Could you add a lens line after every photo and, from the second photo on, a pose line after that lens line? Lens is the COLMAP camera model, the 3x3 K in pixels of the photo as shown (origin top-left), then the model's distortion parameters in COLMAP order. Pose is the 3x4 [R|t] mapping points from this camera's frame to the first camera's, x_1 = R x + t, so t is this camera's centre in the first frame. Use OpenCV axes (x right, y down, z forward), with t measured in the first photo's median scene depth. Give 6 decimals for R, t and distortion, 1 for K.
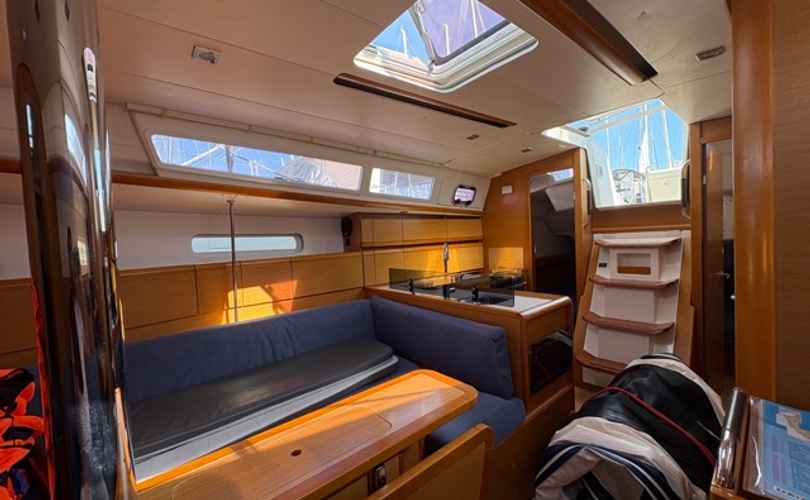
lens RADIAL K [[320.6, 0, 405.0], [0, 320.6, 250.0], [0, 0, 1]] dist [0.000395, 0.000279]
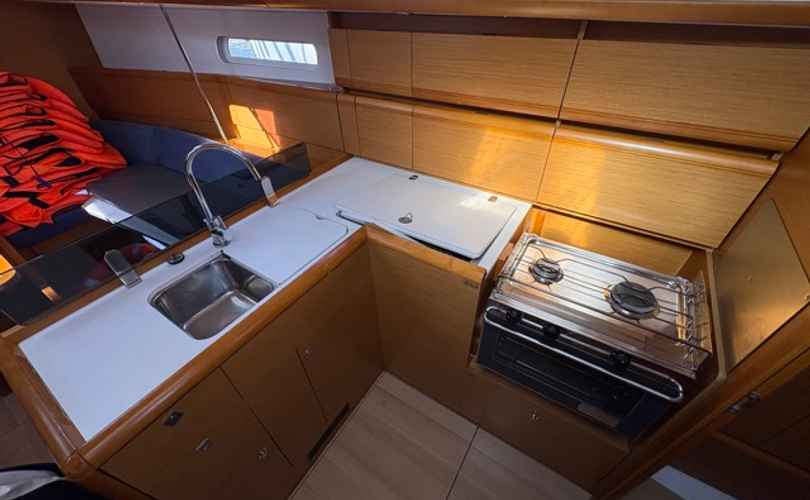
lens RADIAL K [[323.3, 0, 405.0], [0, 323.3, 250.0], [0, 0, 1]] dist [0.016055, 0.000080]
pose [[0.294551, 0.641240, -0.708556, 0.621750], [-0.025159, 0.746396, 0.665027, -0.219279], [0.955305, -0.178058, 0.235984, 1.116516]]
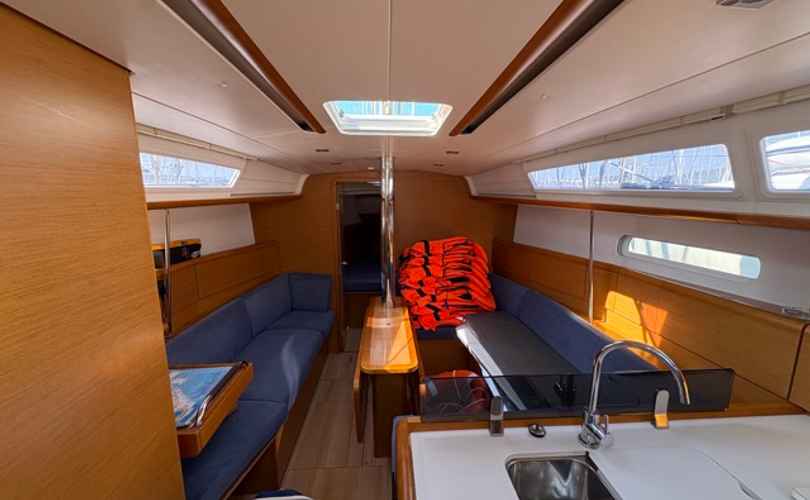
lens RADIAL K [[320.6, 0, 405.0], [0, 320.6, 250.0], [0, 0, 1]] dist [0.000395, 0.000279]
pose [[-0.587165, 0.191978, -0.786373, 0.592976], [-0.002893, 0.970965, 0.239202, -0.229627], [0.809462, 0.142726, -0.569561, 0.953403]]
